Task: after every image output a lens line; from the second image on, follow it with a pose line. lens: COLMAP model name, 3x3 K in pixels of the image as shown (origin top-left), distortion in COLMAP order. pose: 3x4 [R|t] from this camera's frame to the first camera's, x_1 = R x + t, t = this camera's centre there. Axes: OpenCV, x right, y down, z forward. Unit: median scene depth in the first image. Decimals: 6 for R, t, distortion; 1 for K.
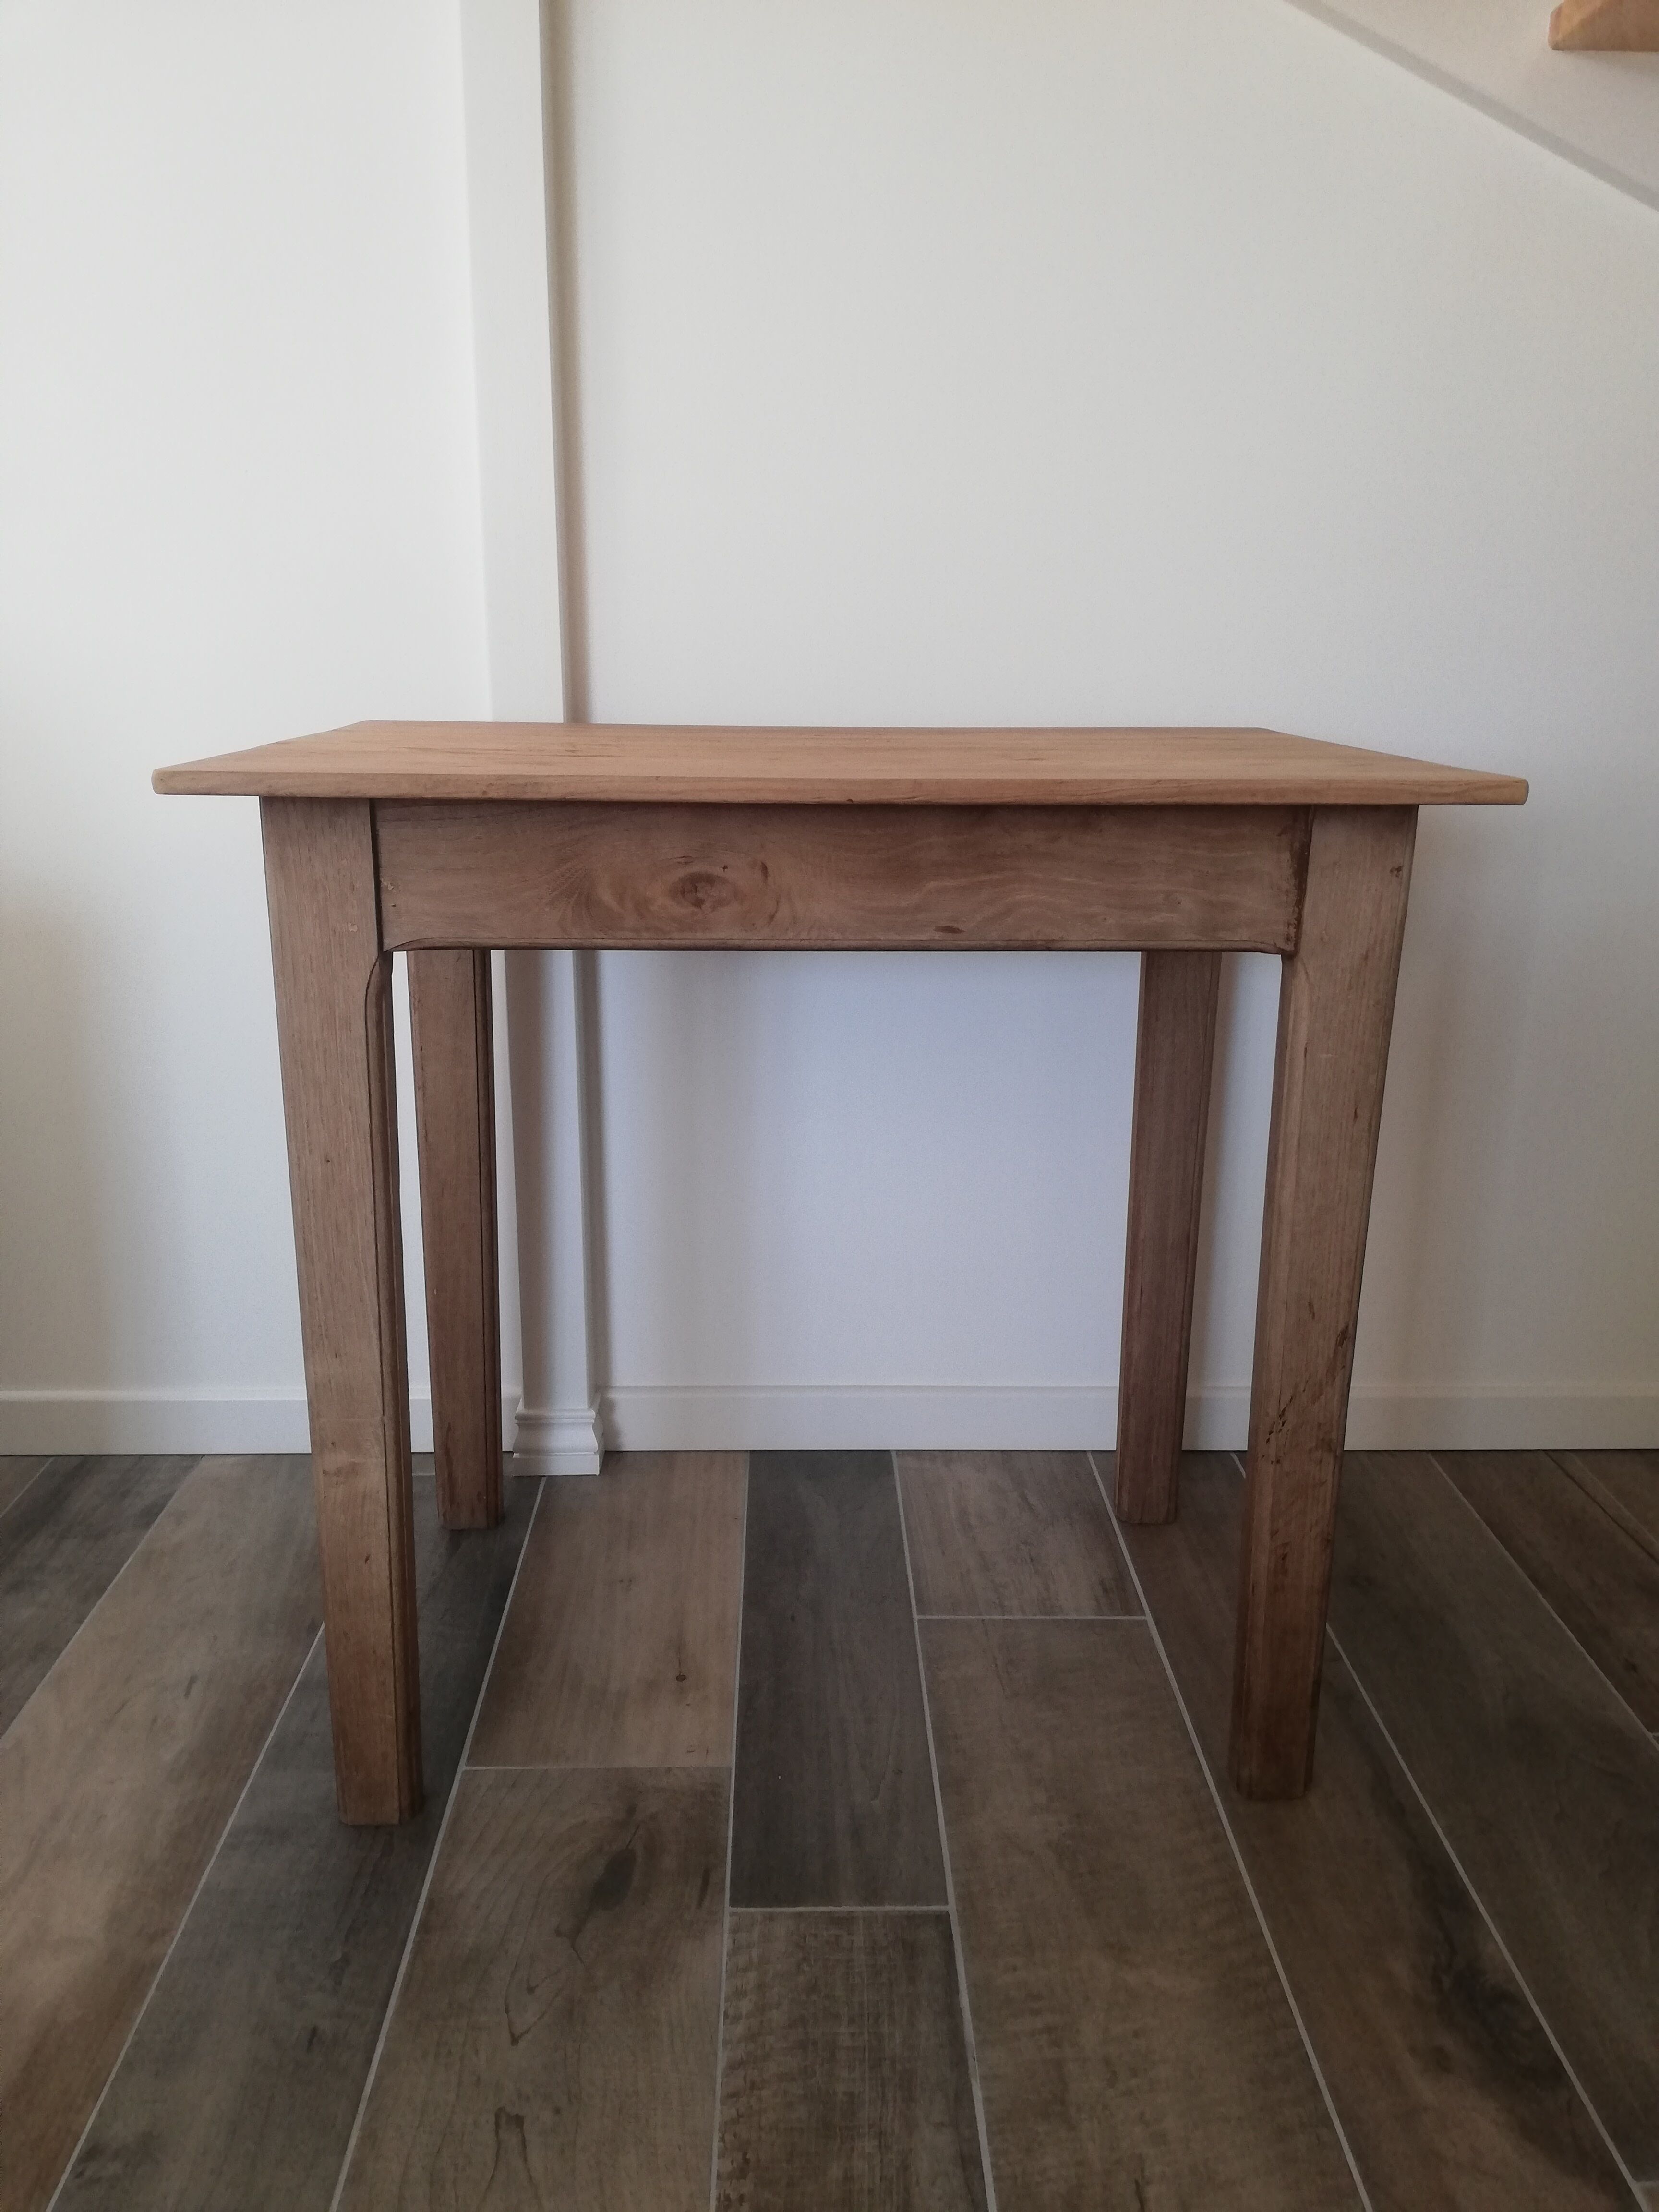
lens RADIAL K [[1675.5, 0, 837.8], [0, 1675.5, 1113.9], [0, 0, 1]] dist [0.051065, -0.075635]
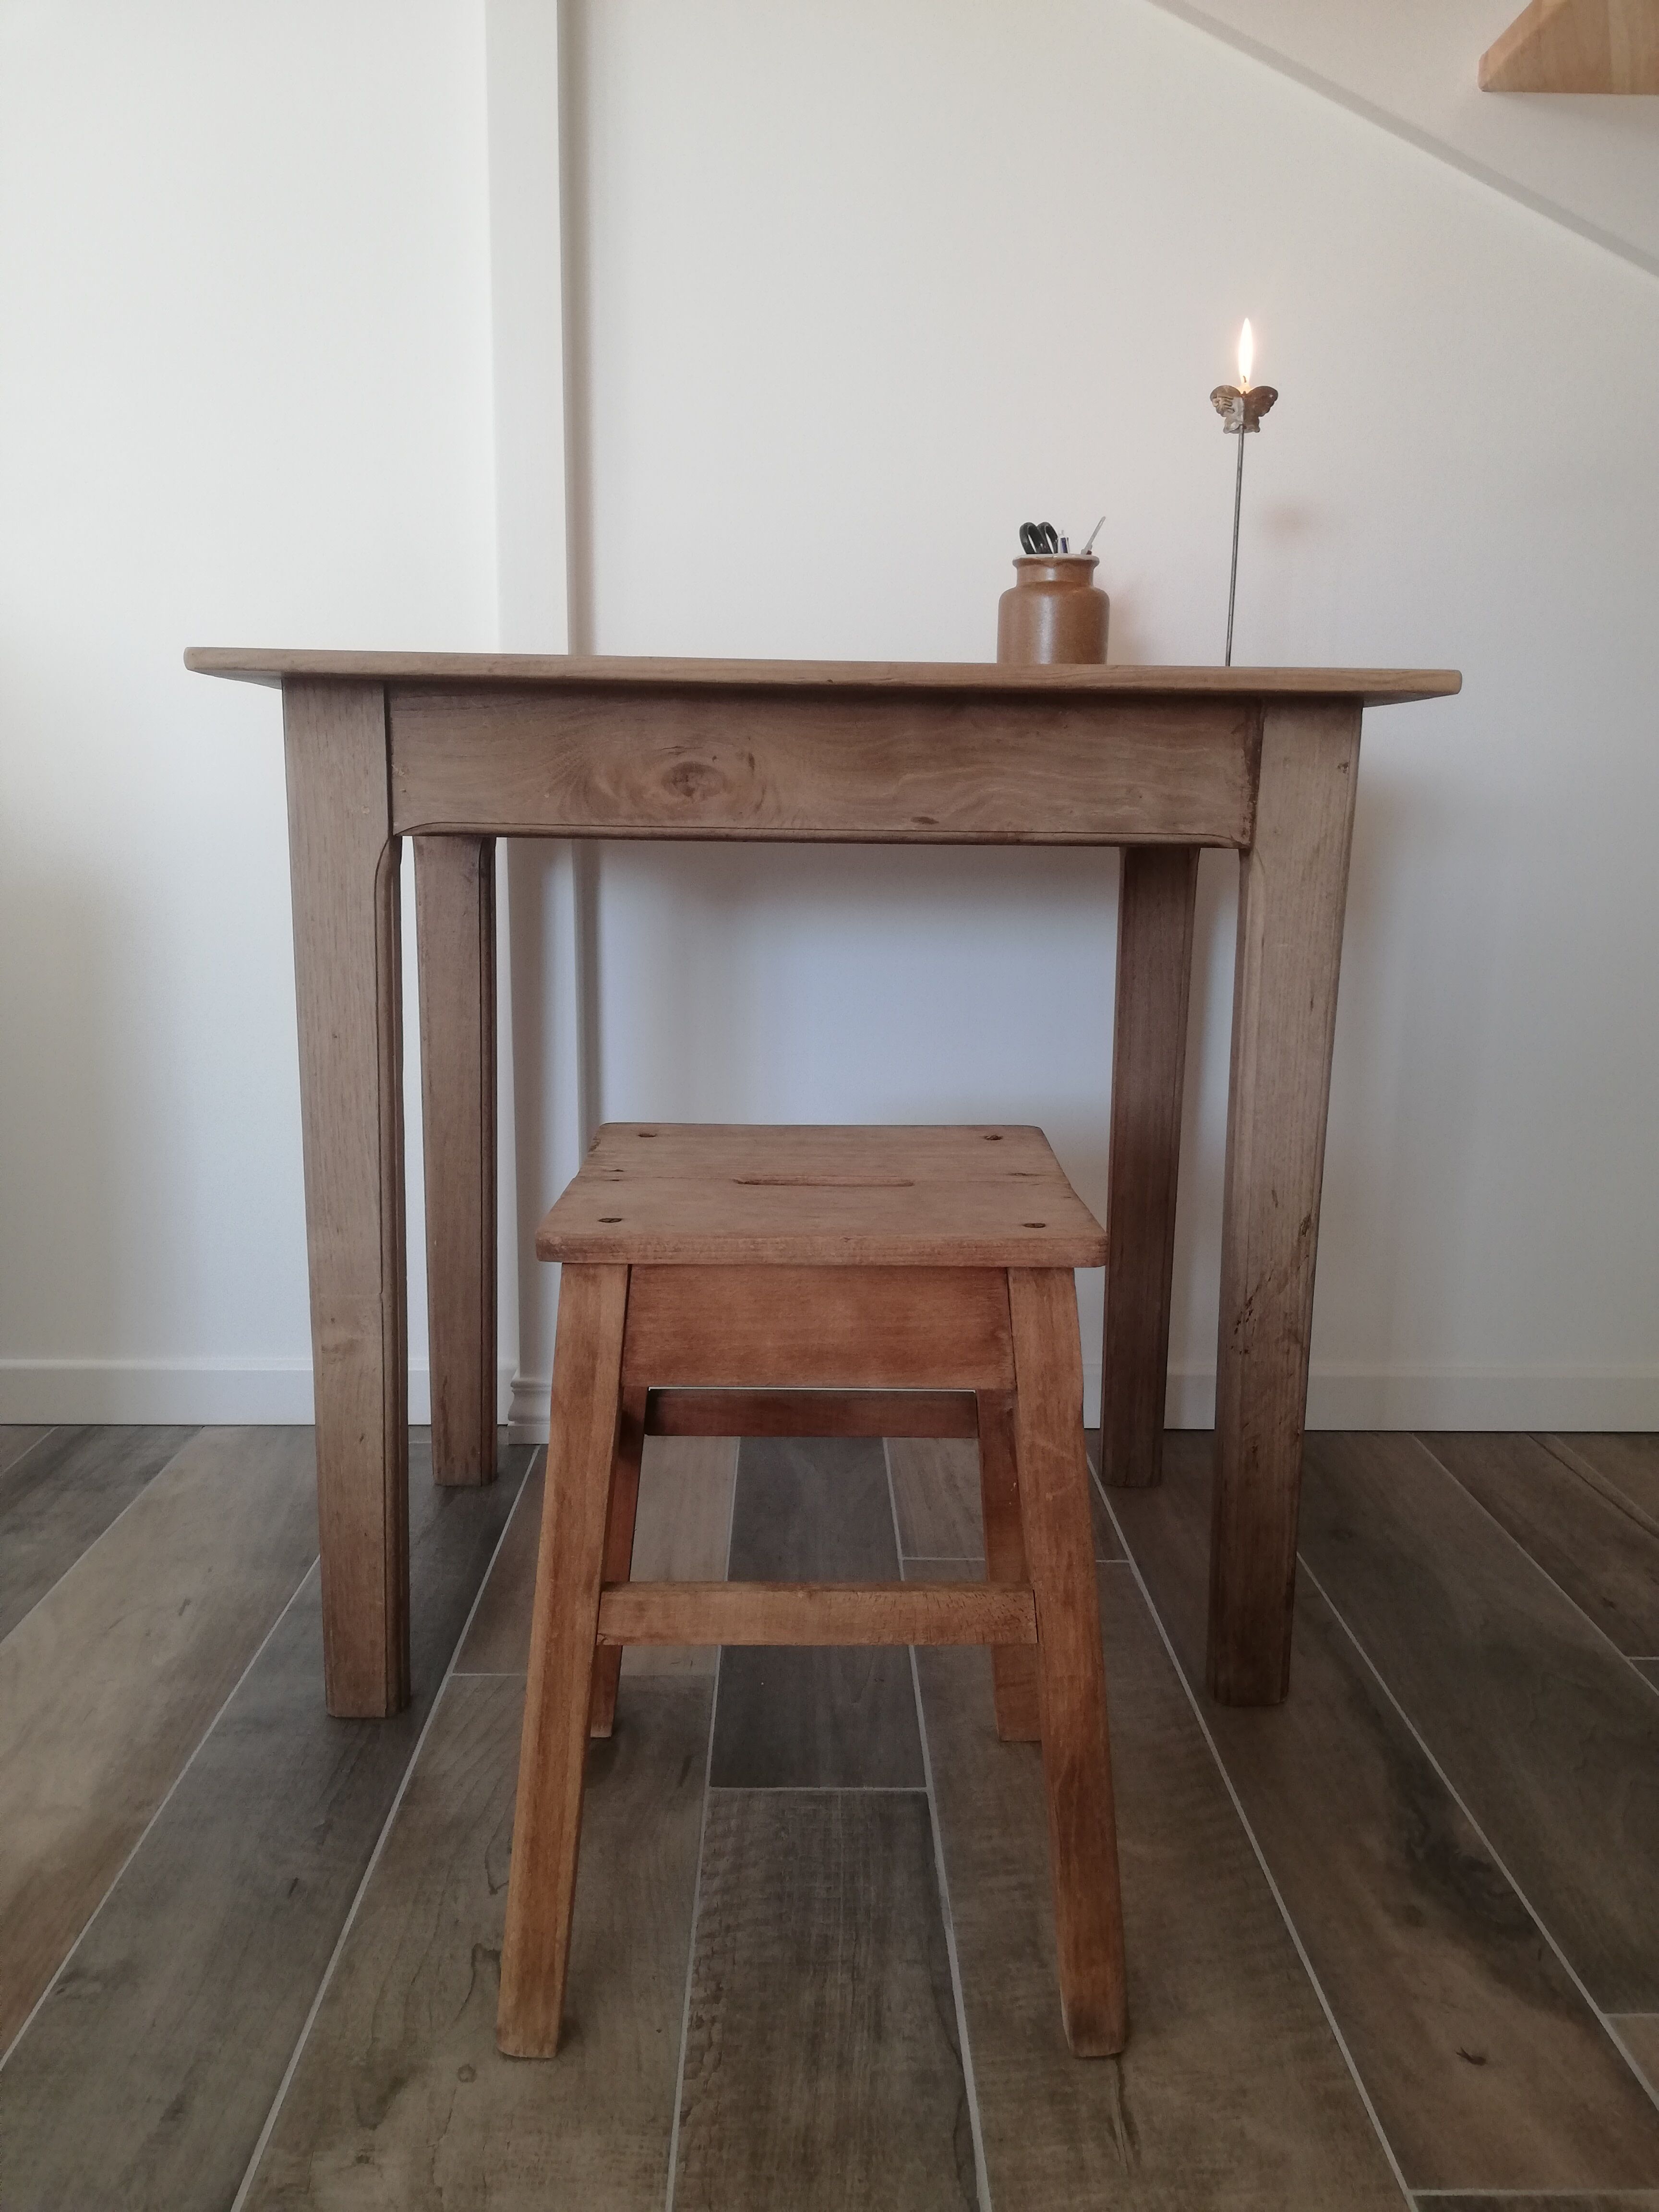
lens RADIAL K [[1675.5, 0, 837.3], [0, 1675.5, 1111.9], [0, 0, 1]] dist [0.051065, -0.075635]
pose [[0.999975, 0.003956, -0.005780, 0.017272], [-0.004457, 0.995996, -0.089282, 0.164134], [0.005404, 0.089305, 0.995990, -0.042972]]
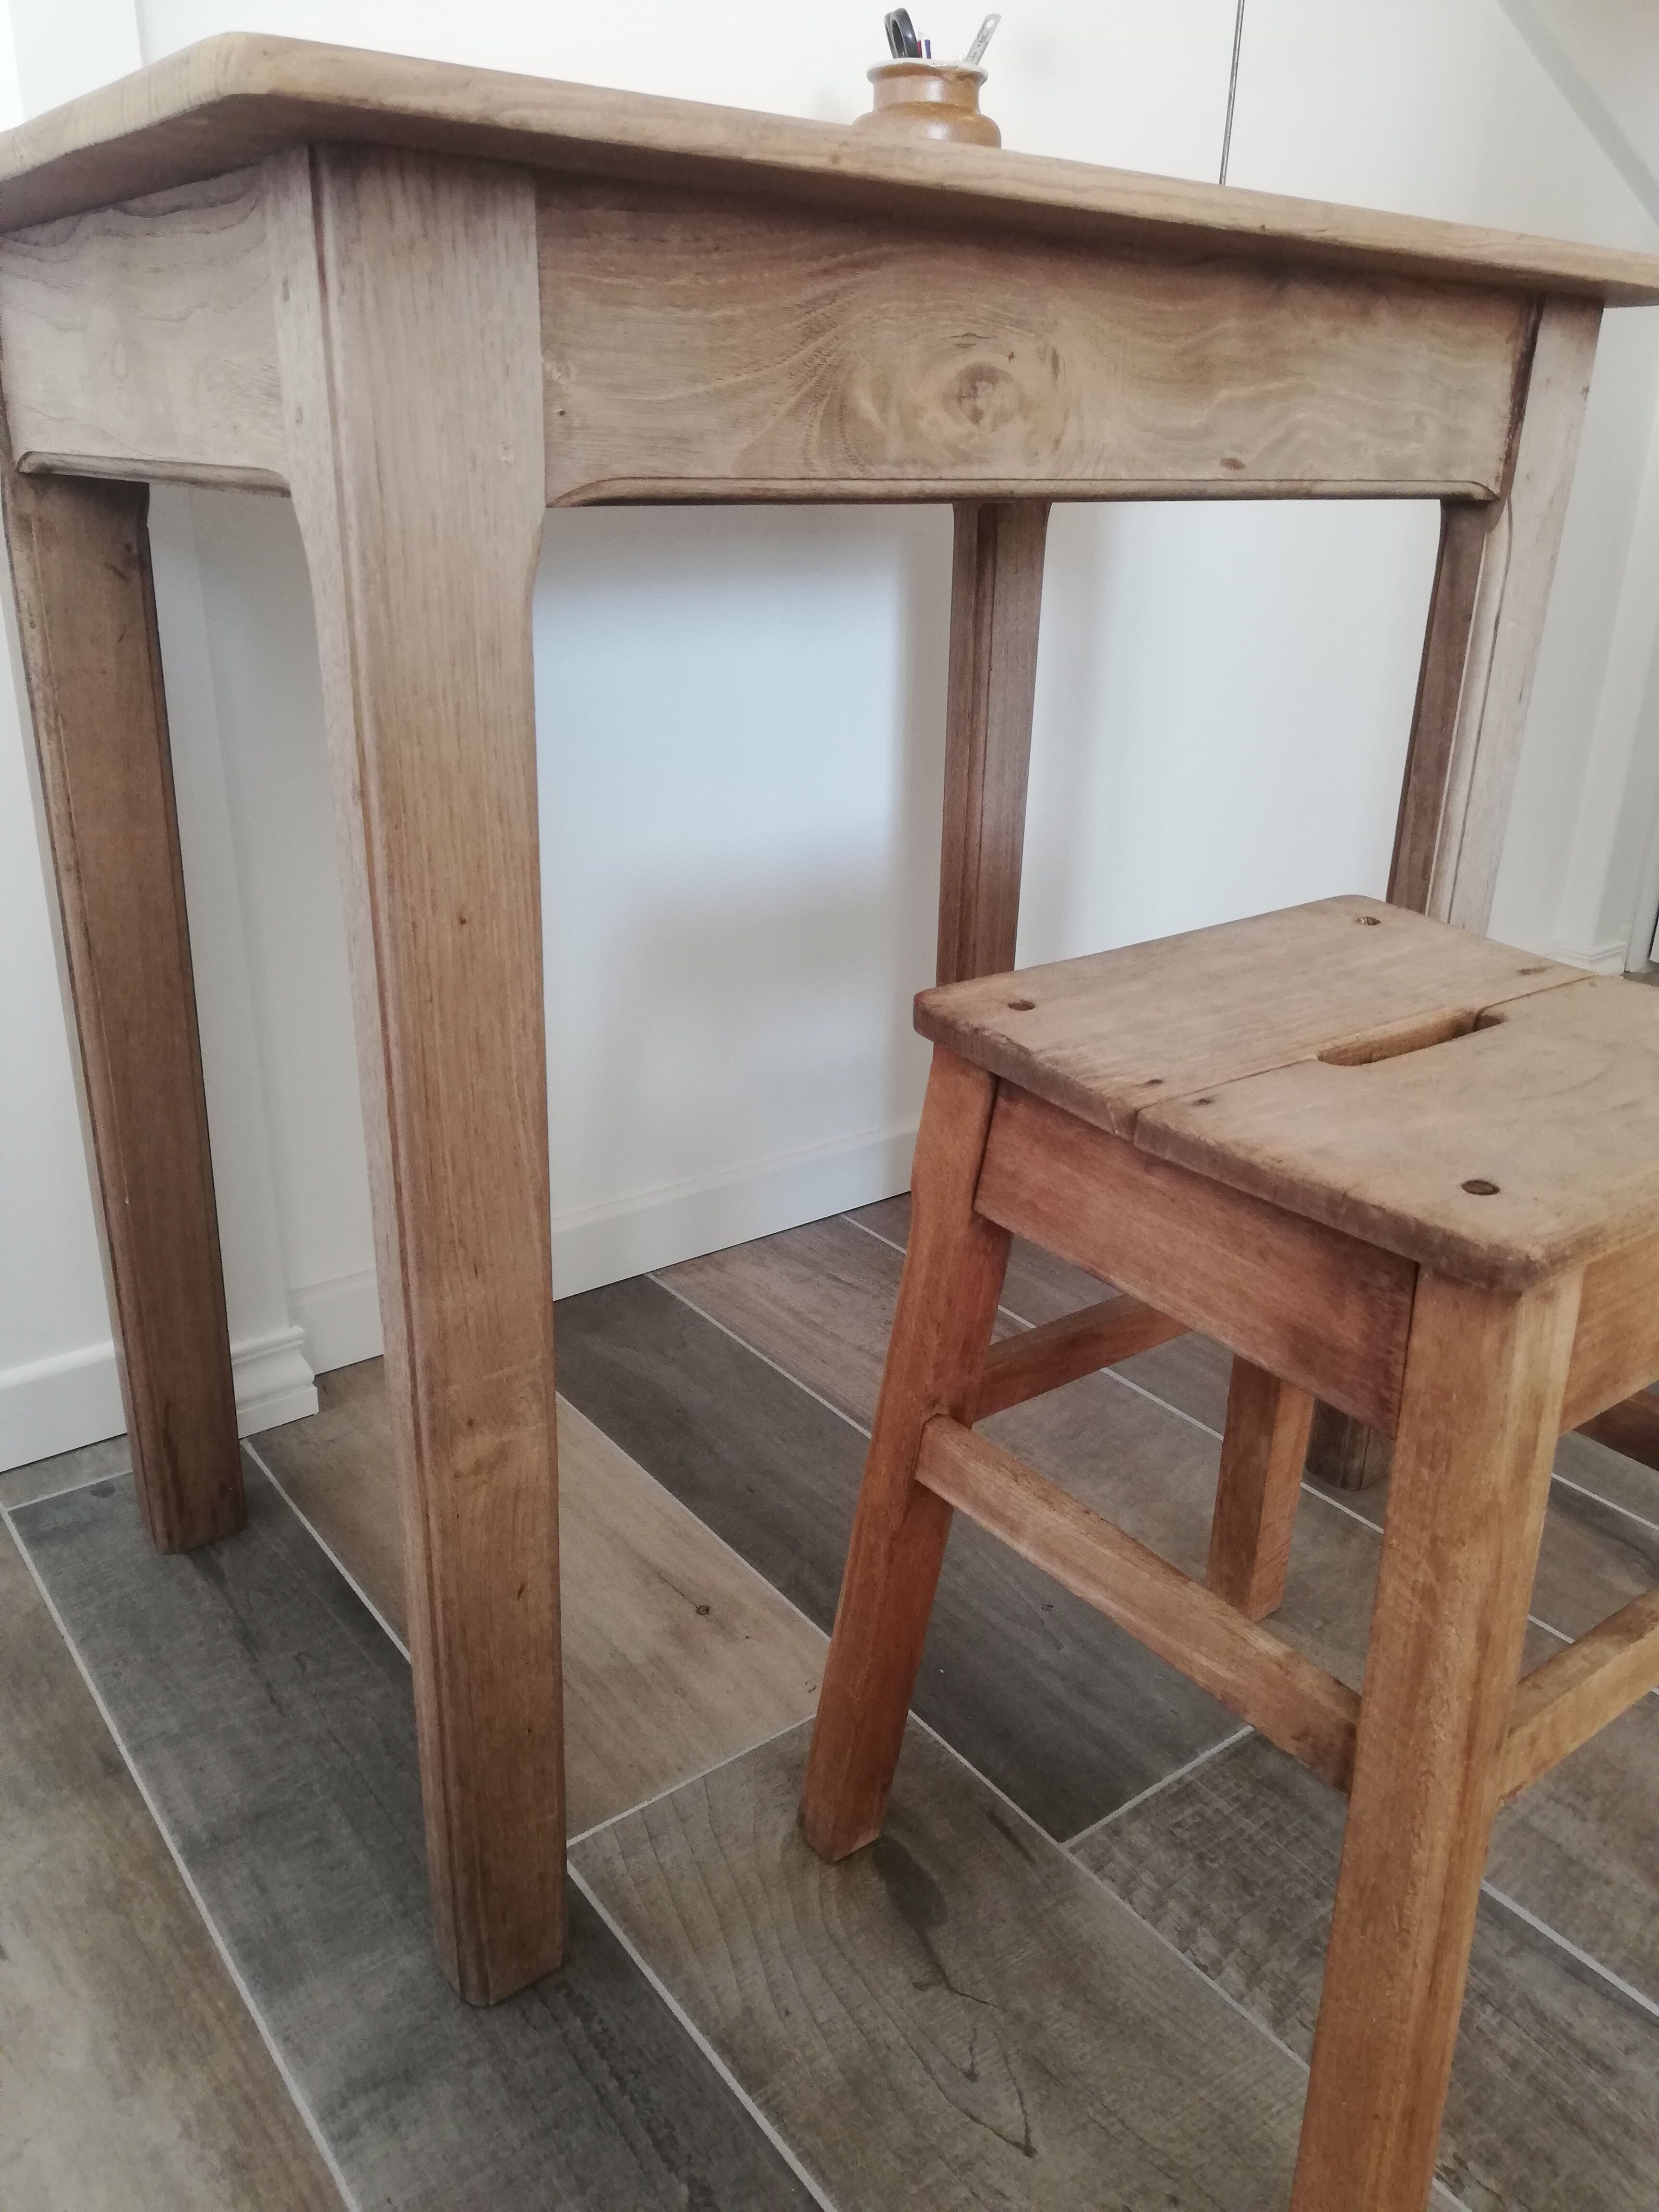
lens RADIAL K [[1675.5, 0, 842.4], [0, 1675.5, 1111.8], [0, 0, 1]] dist [0.051065, -0.075635]
pose [[0.810889, -0.212959, 0.545076, -0.502535], [0.149363, 0.975902, 0.159080, 0.019615], [-0.565818, -0.047582, 0.823156, 0.472558]]
